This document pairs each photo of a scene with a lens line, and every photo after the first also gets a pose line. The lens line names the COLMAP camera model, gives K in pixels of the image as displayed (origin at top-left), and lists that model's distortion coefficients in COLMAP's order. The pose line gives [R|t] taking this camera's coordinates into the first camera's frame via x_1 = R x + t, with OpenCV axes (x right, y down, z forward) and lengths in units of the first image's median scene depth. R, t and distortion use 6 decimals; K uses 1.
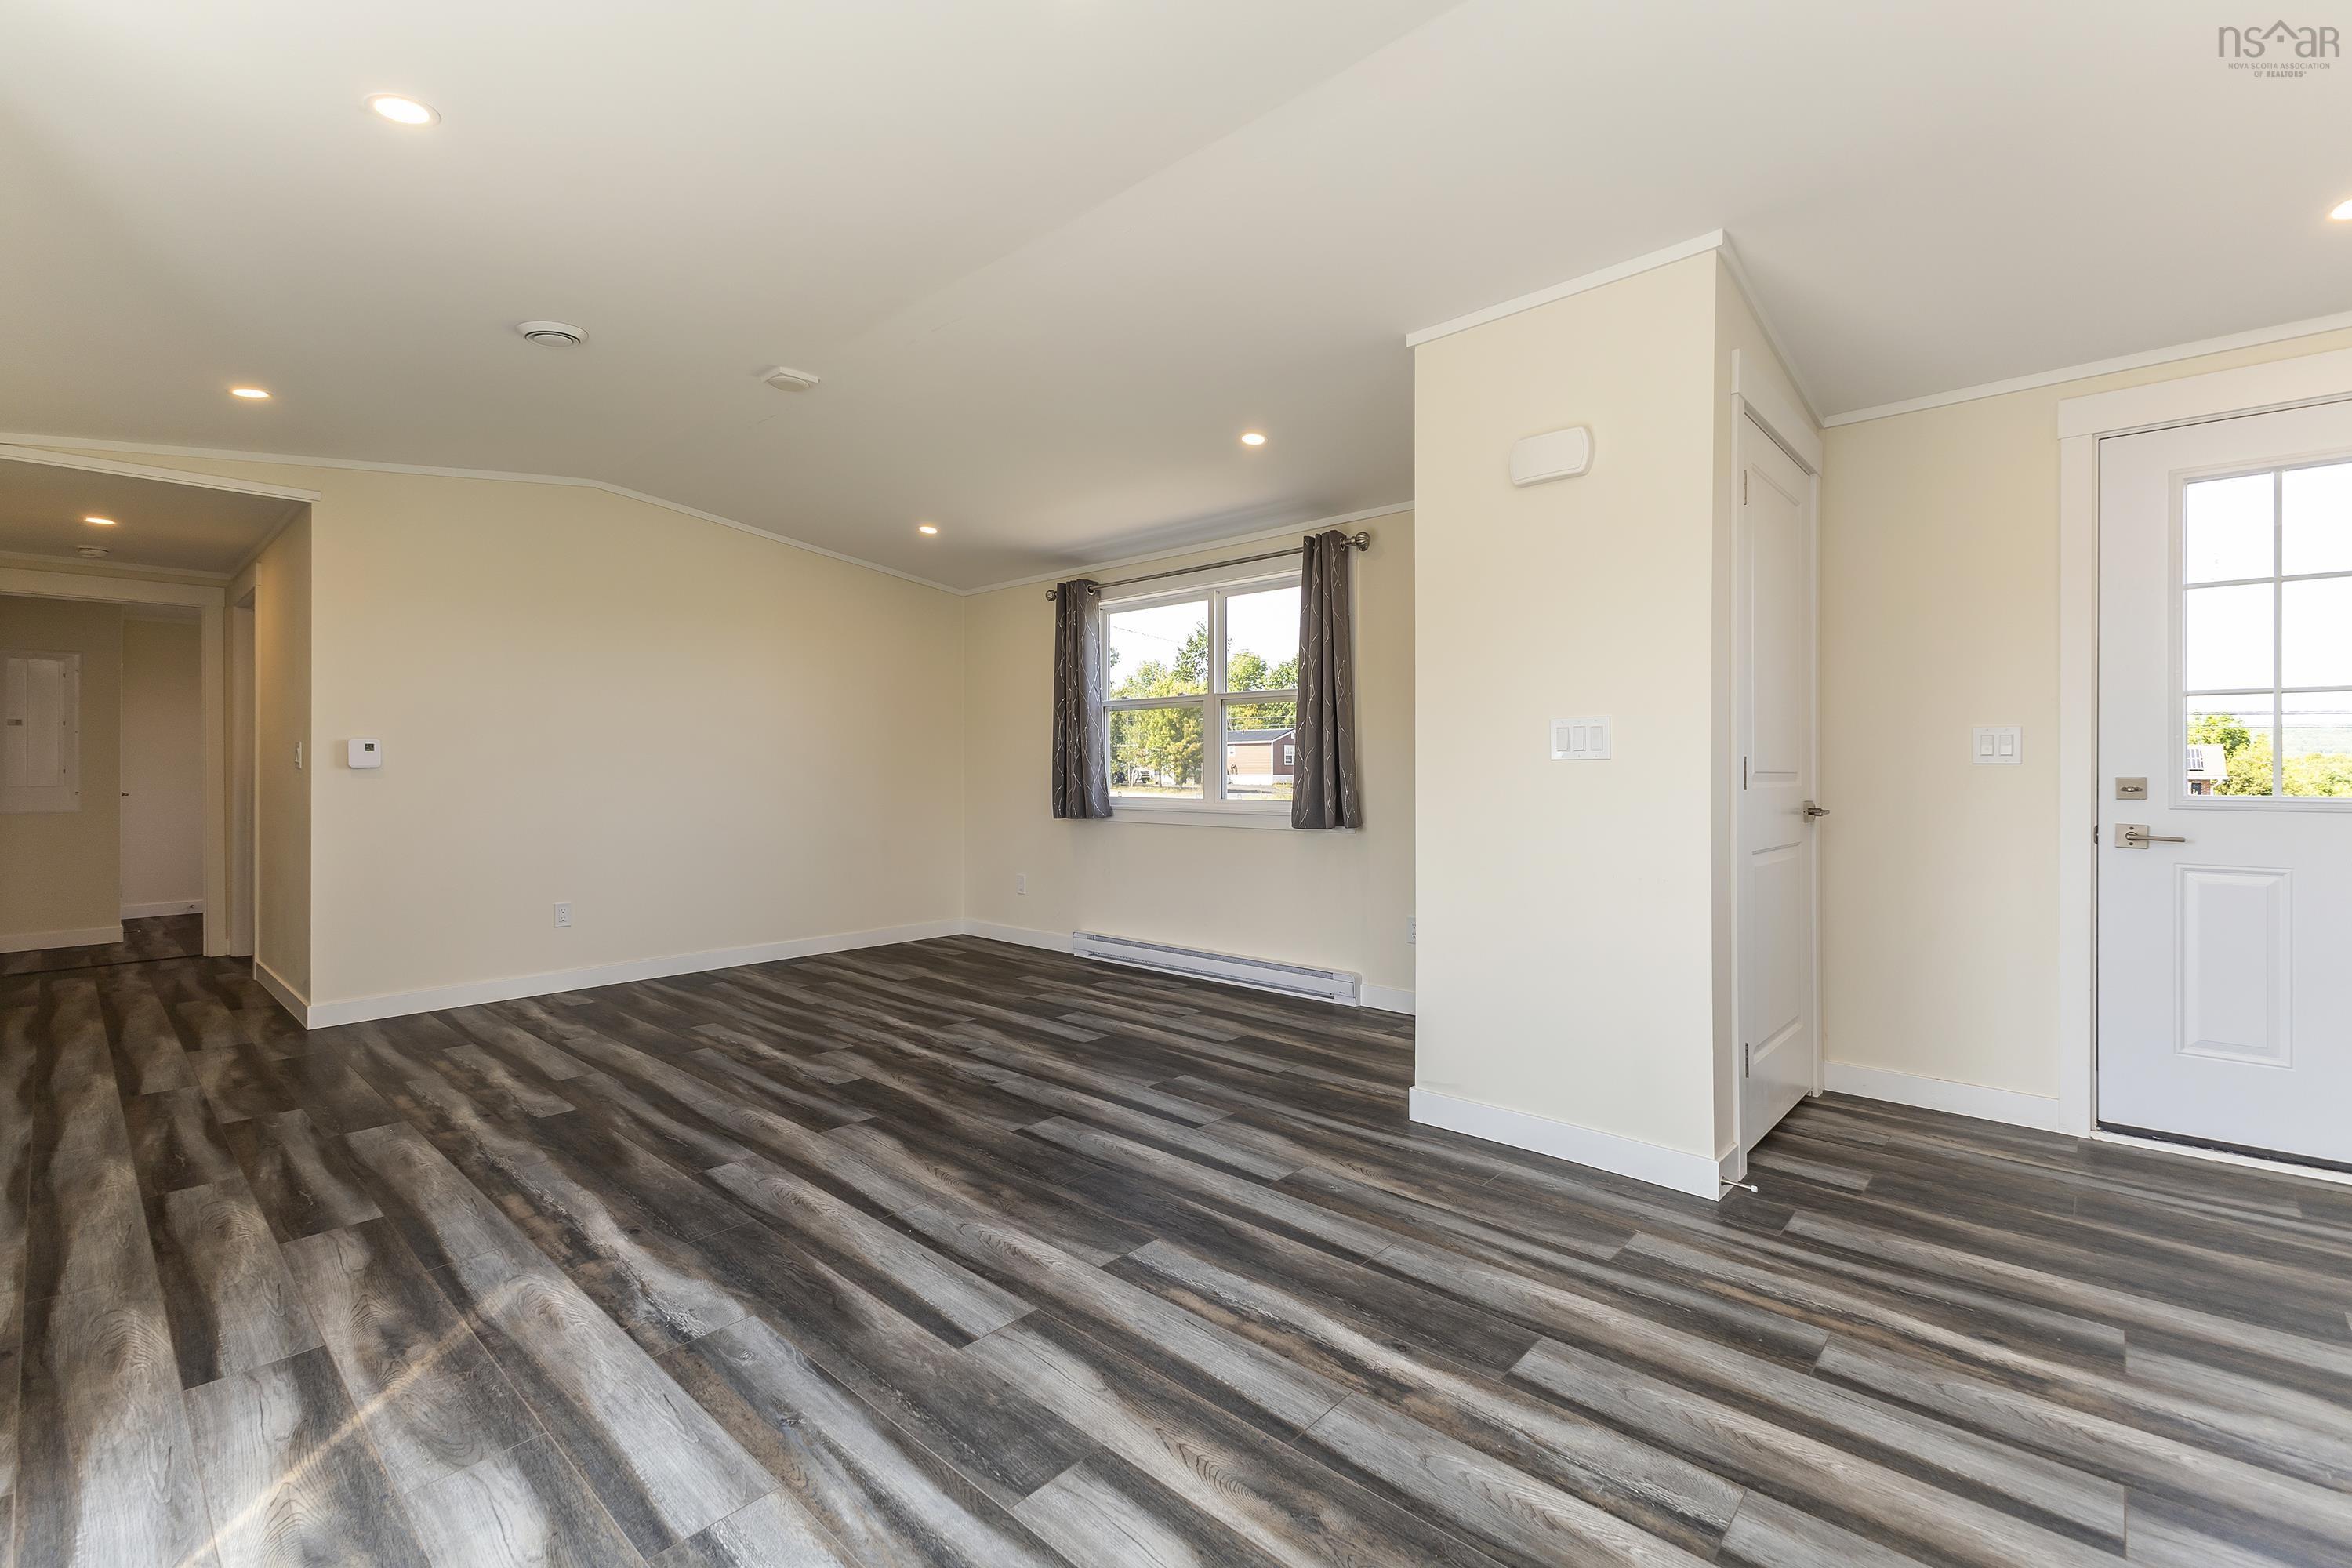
lens RADIAL K [[1025.7, 0, 1179.9], [0, 1025.7, 765.8], [0, 0, 1]] dist [0.009486, -0.000968]
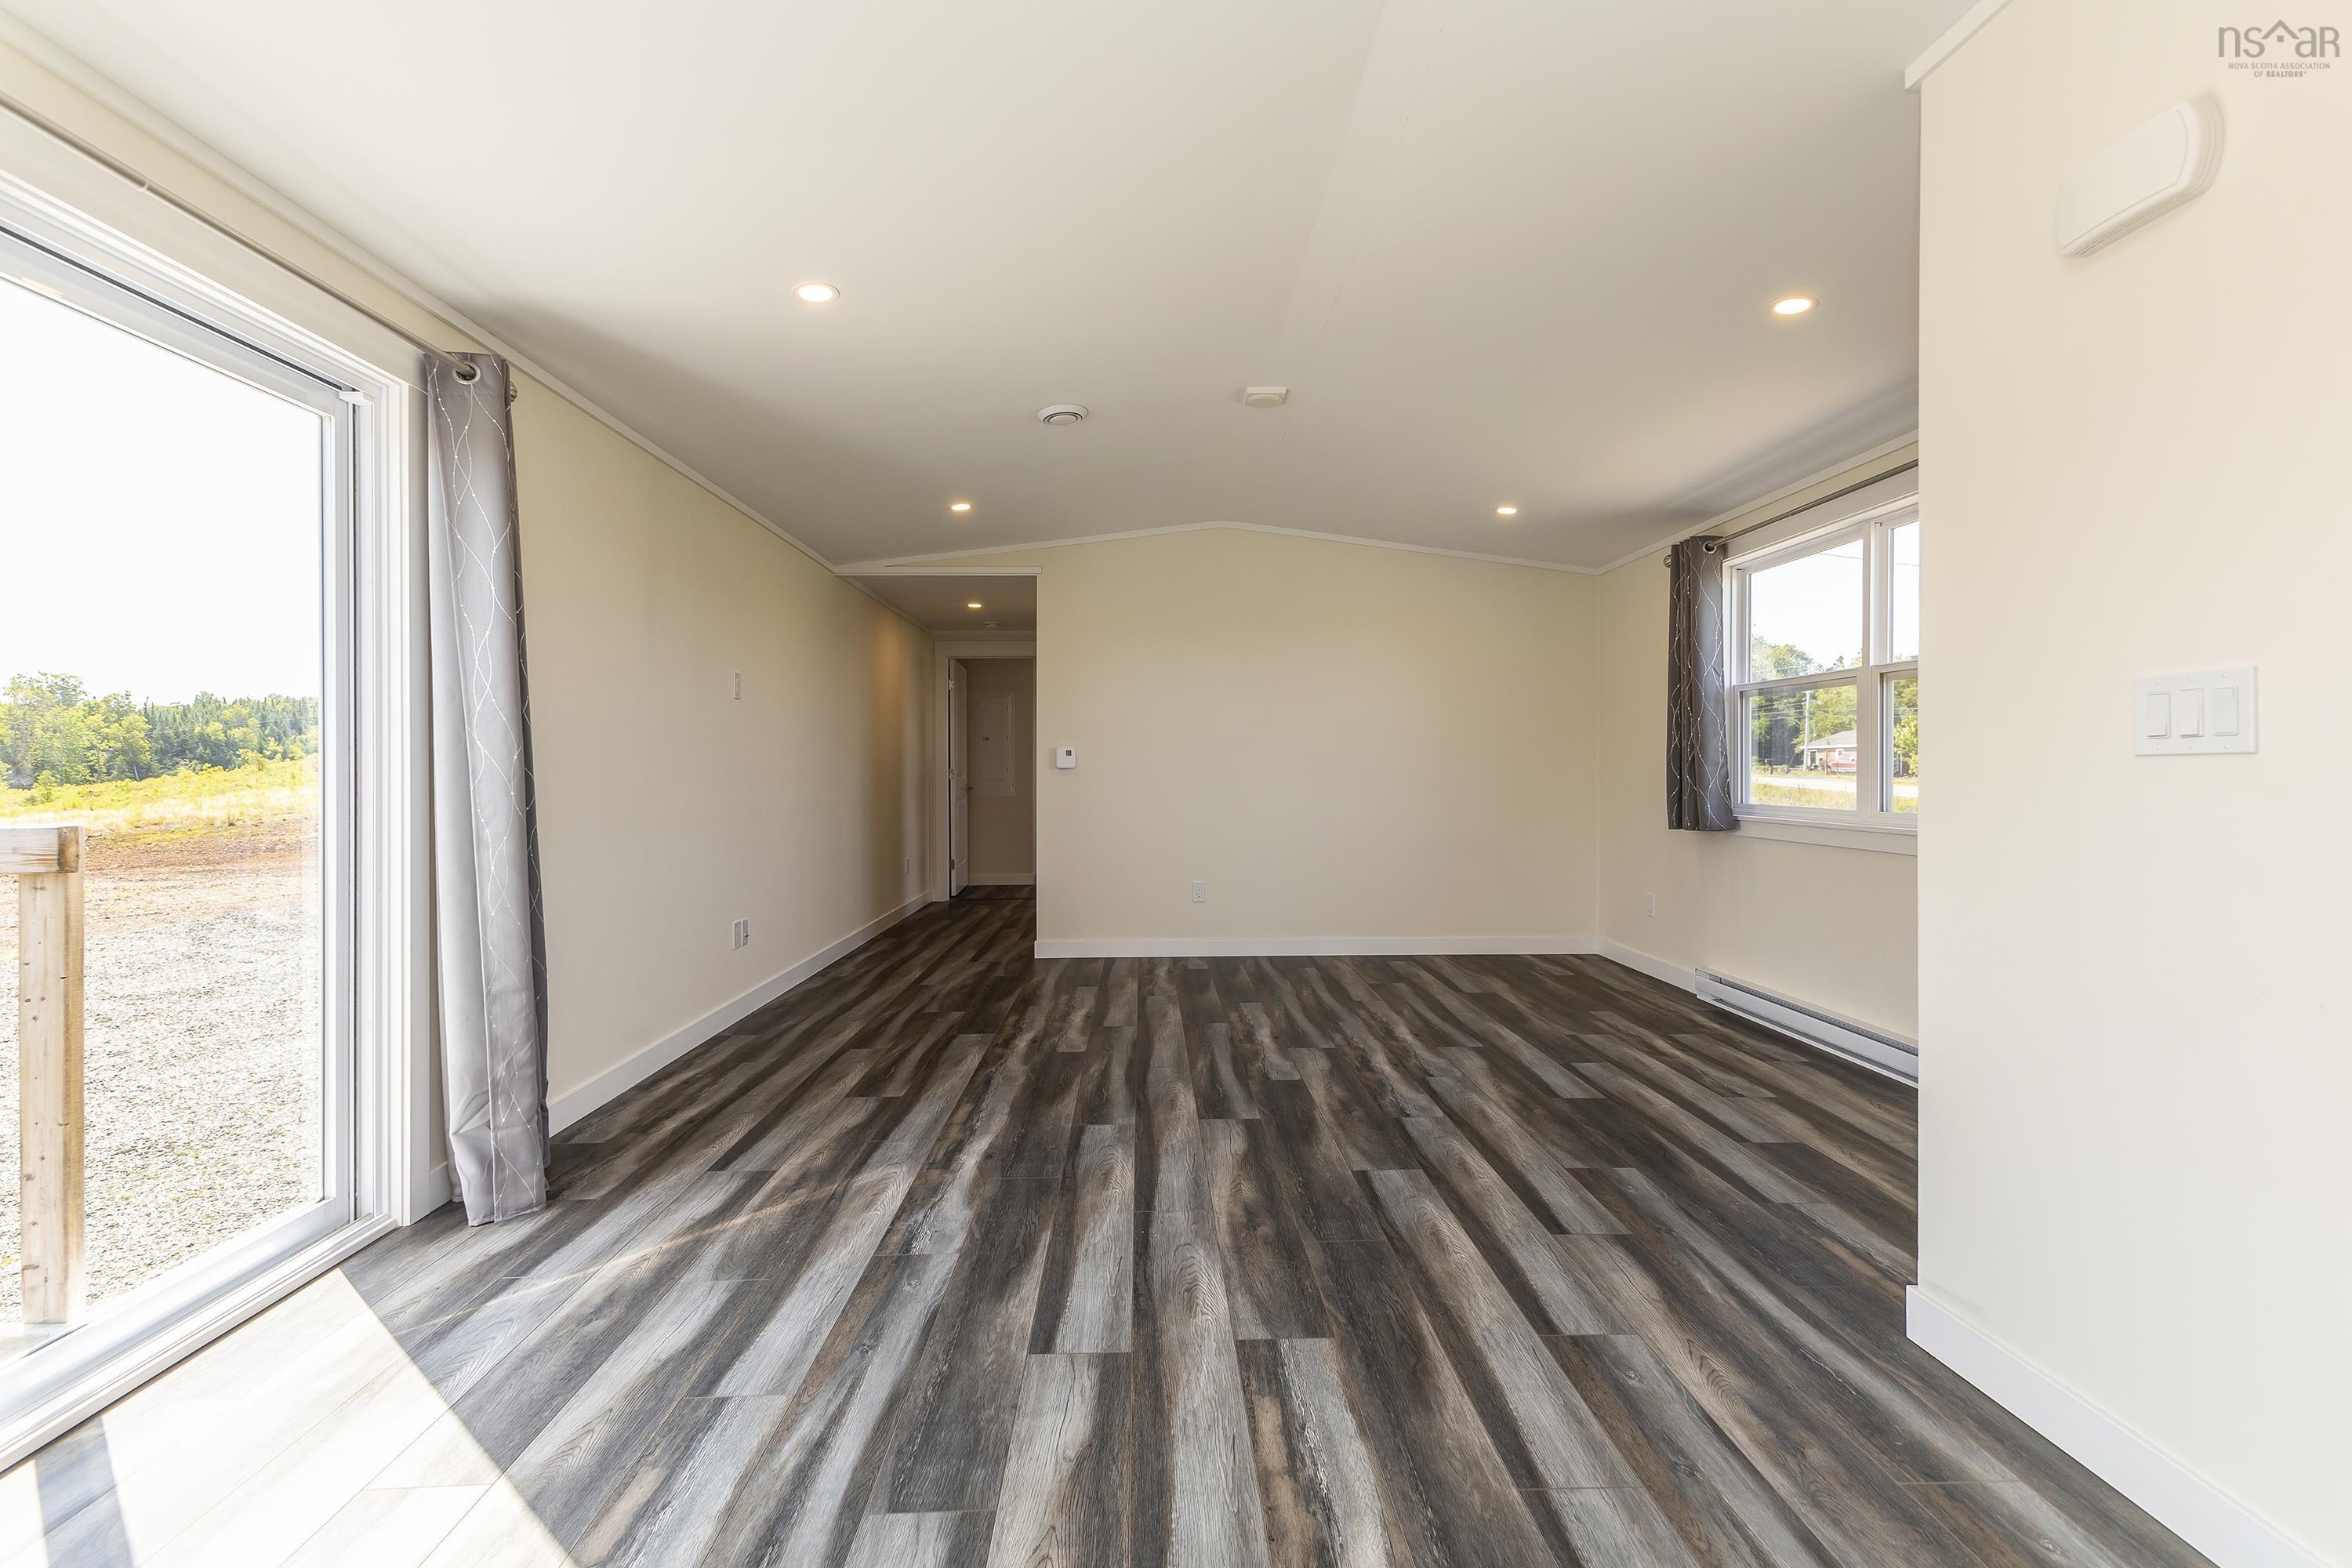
lens RADIAL K [[1020.6, 0, 1174.2], [0, 1020.6, 772.4], [0, 0, 1]] dist [0.011074, -0.000623]
pose [[0.696772, 0.002741, -0.717287, 0.413892], [0.002433, 0.999978, 0.006185, -0.001593], [0.717288, -0.006055, 0.696750, 0.288360]]
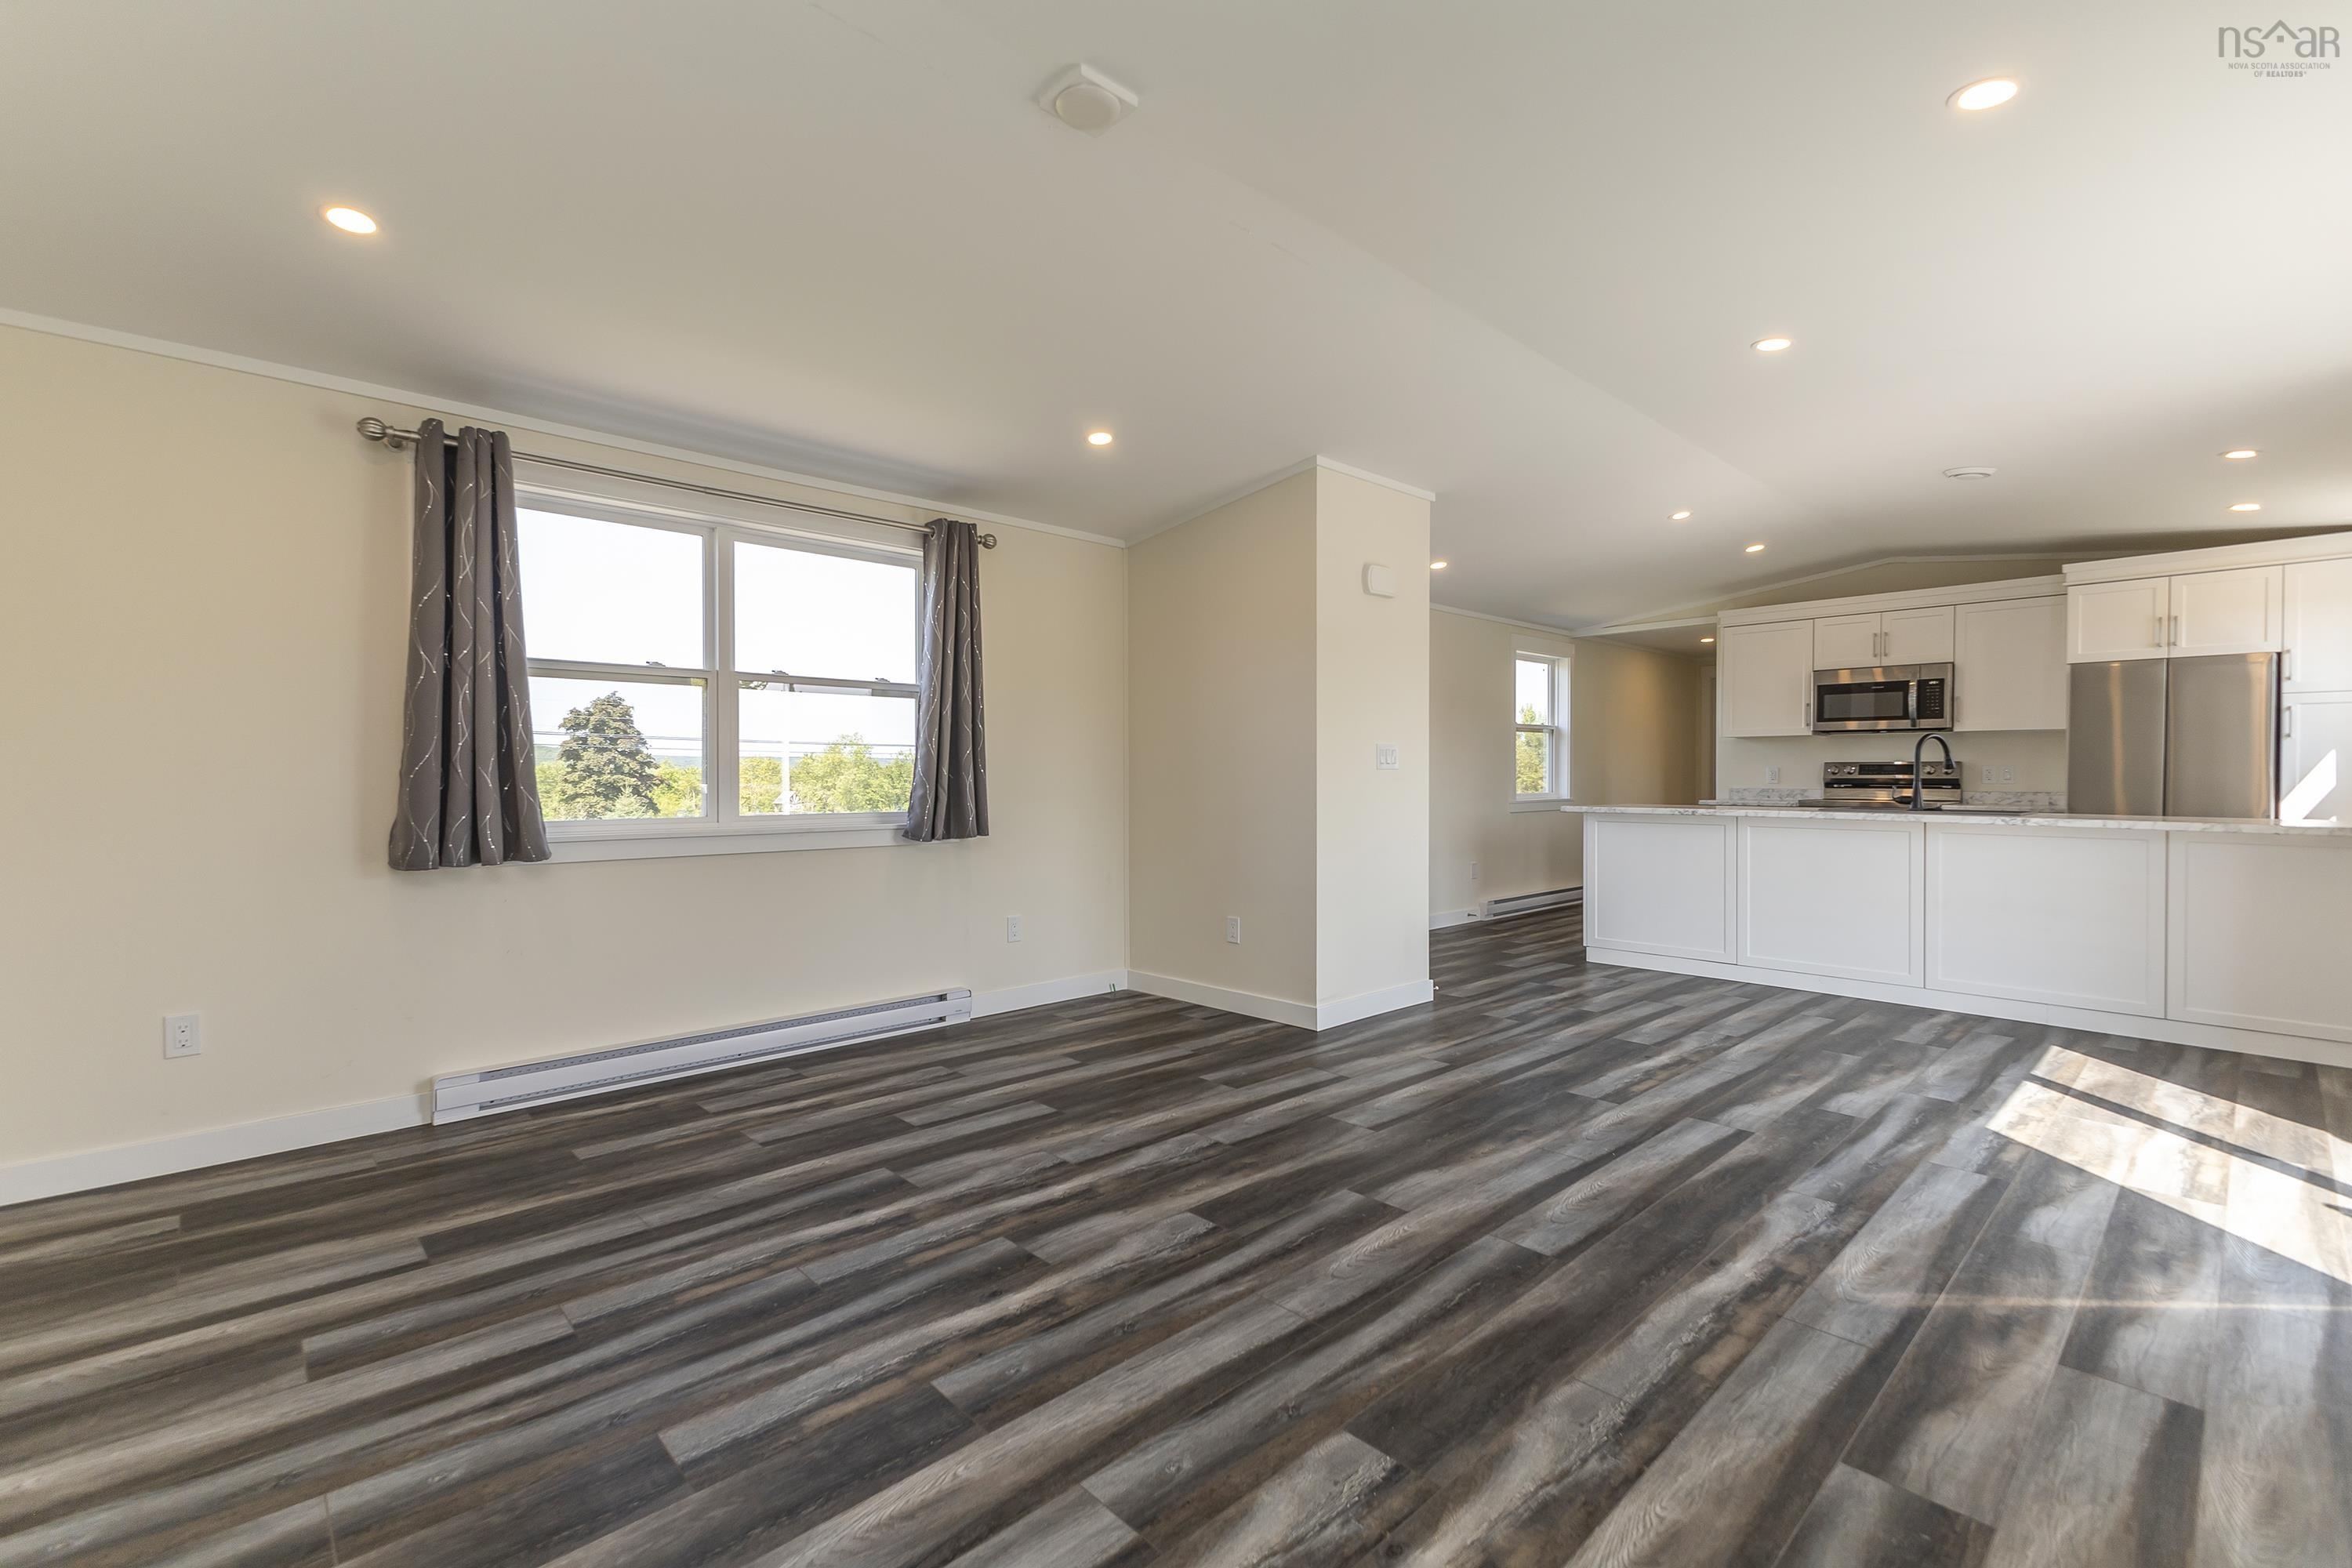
lens RADIAL K [[1025.7, 0, 1179.9], [0, 1025.7, 765.8], [0, 0, 1]] dist [0.009486, -0.000968]
pose [[0.071451, 0.010113, 0.997393, -1.319155], [-0.001672, 0.999948, -0.010019, 0.008017], [-0.997443, -0.000952, 0.071465, 1.243956]]
